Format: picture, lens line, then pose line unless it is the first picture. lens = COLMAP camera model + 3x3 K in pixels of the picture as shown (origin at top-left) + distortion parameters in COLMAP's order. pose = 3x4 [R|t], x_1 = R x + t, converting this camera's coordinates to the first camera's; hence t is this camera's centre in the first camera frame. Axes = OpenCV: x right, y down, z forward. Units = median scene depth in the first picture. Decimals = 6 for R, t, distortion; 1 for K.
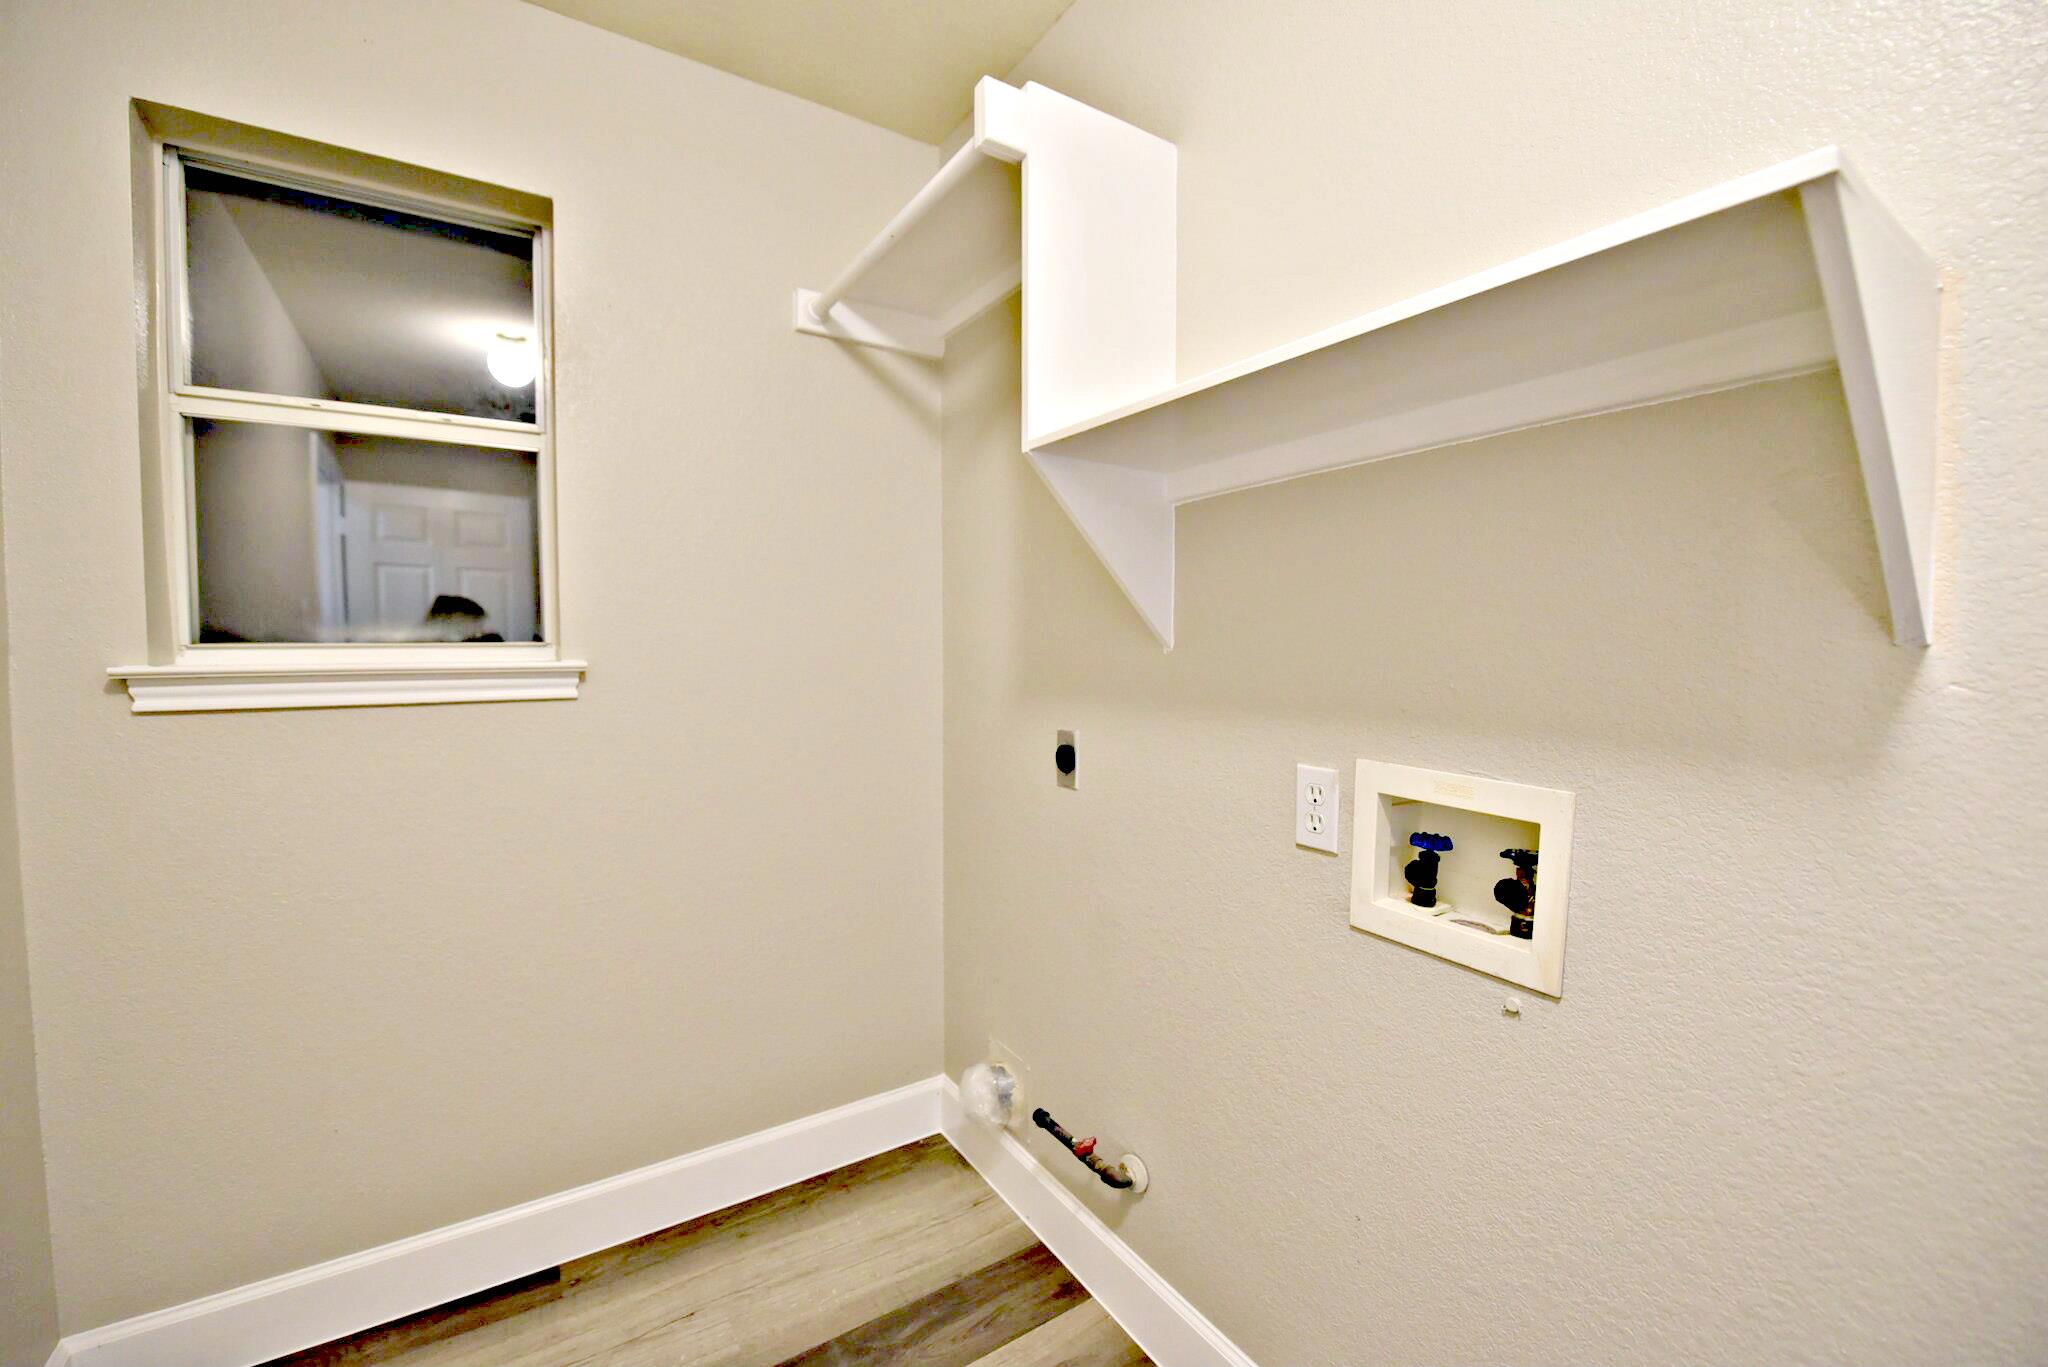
lens RADIAL K [[816.8, 0, 1024.1], [0, 816.8, 688.6], [0, 0, 1]] dist [-0.018597, -0.000841]
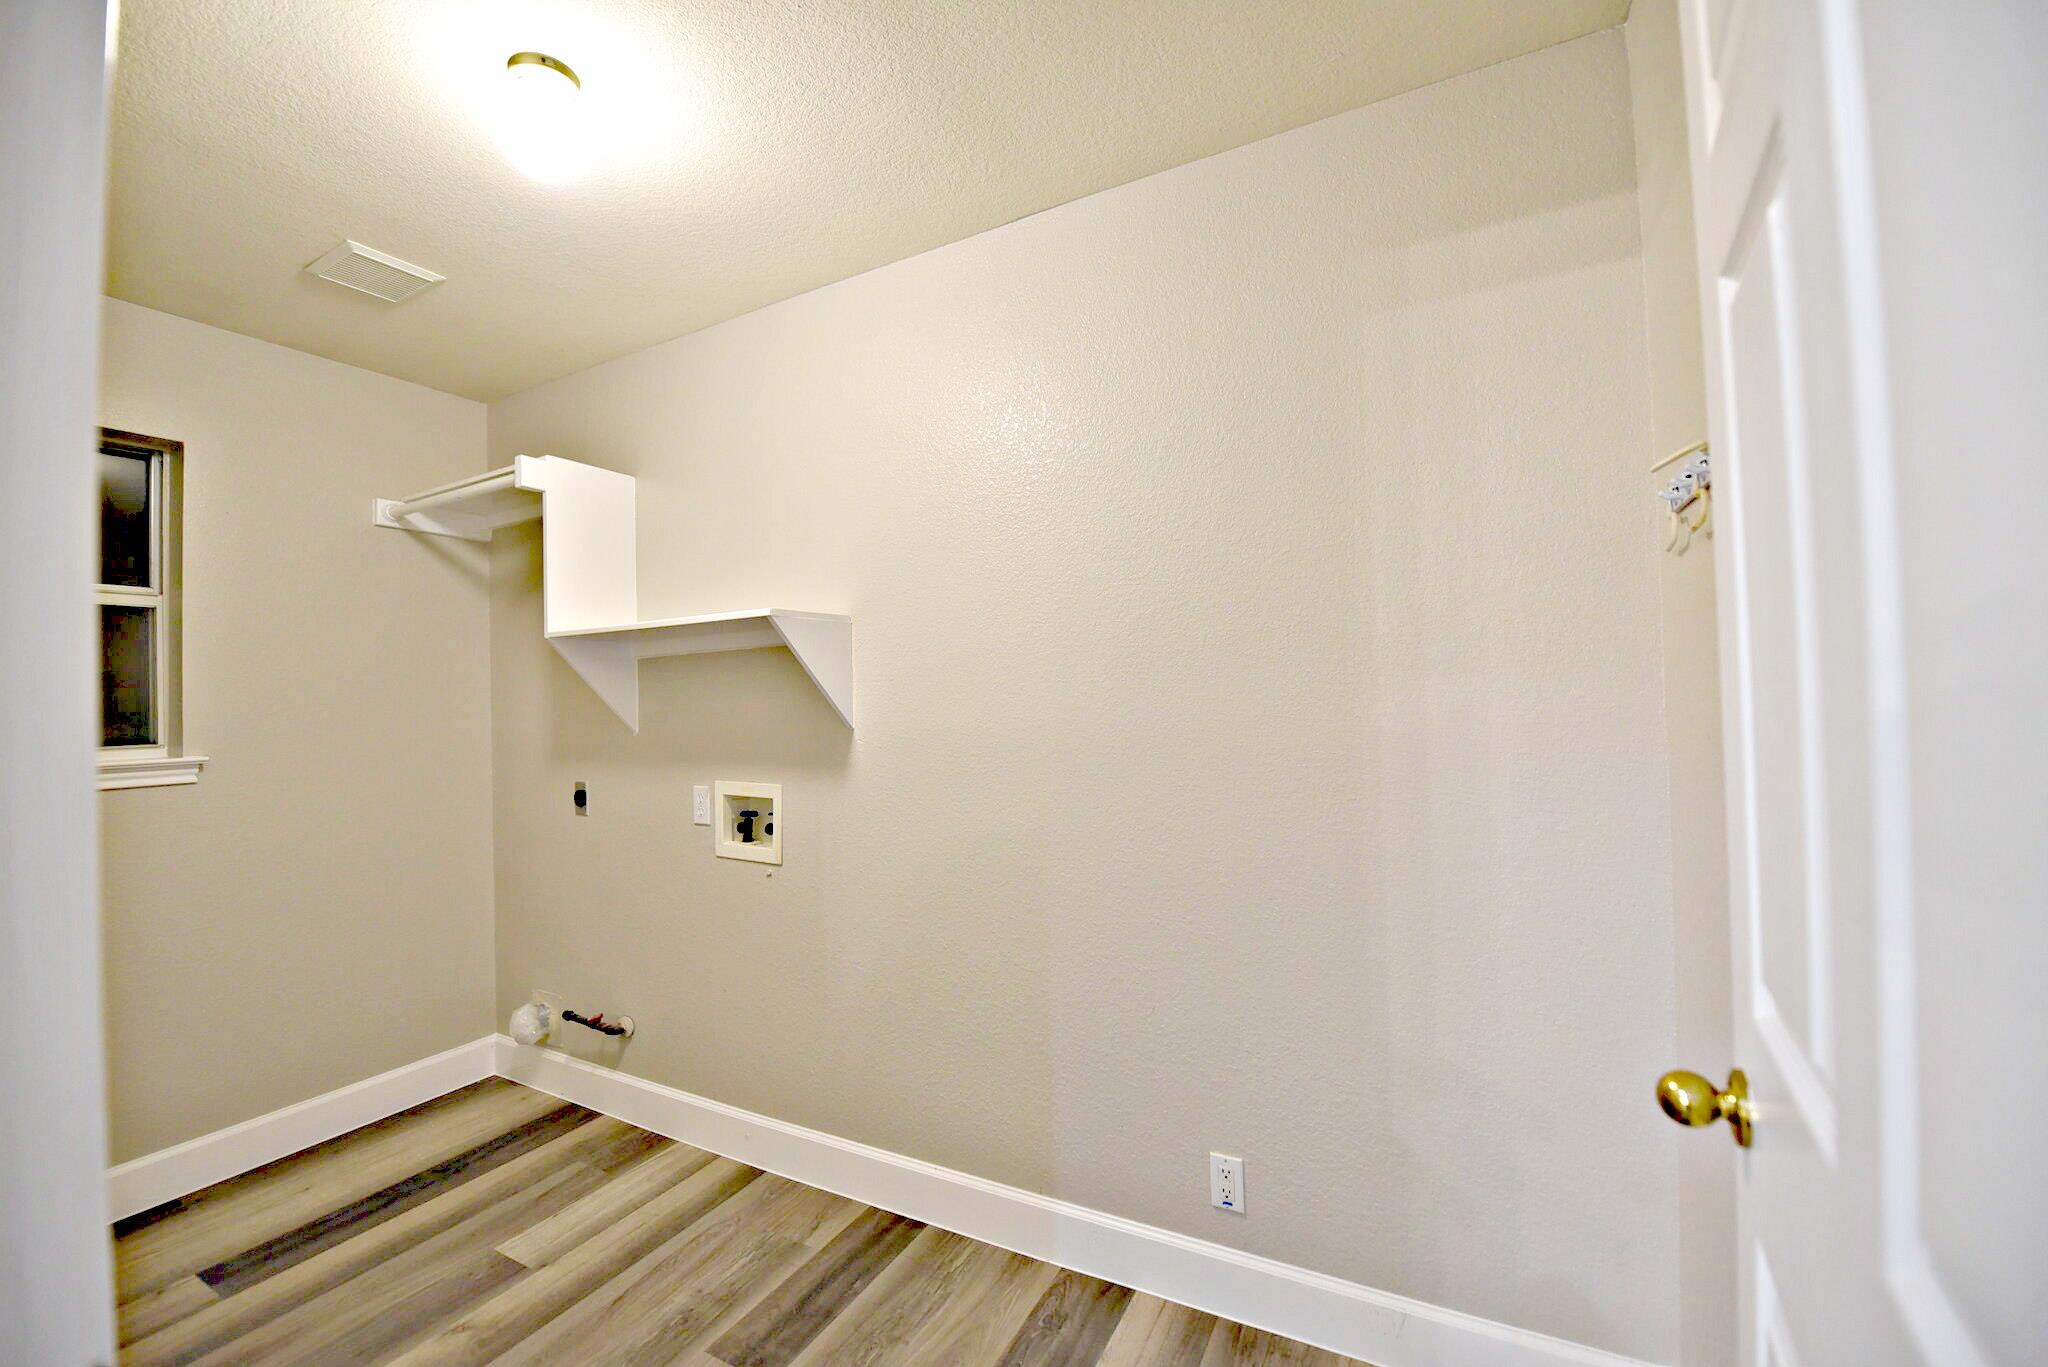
lens RADIAL K [[816.8, 0, 1028.7], [0, 816.8, 681.2], [0, 0, 1]] dist [-0.018597, -0.000841]
pose [[0.875014, -0.013780, 0.483902, 0.054039], [0.053489, 0.996226, -0.068352, 0.008574], [-0.481134, 0.085692, 0.872449, -0.960528]]
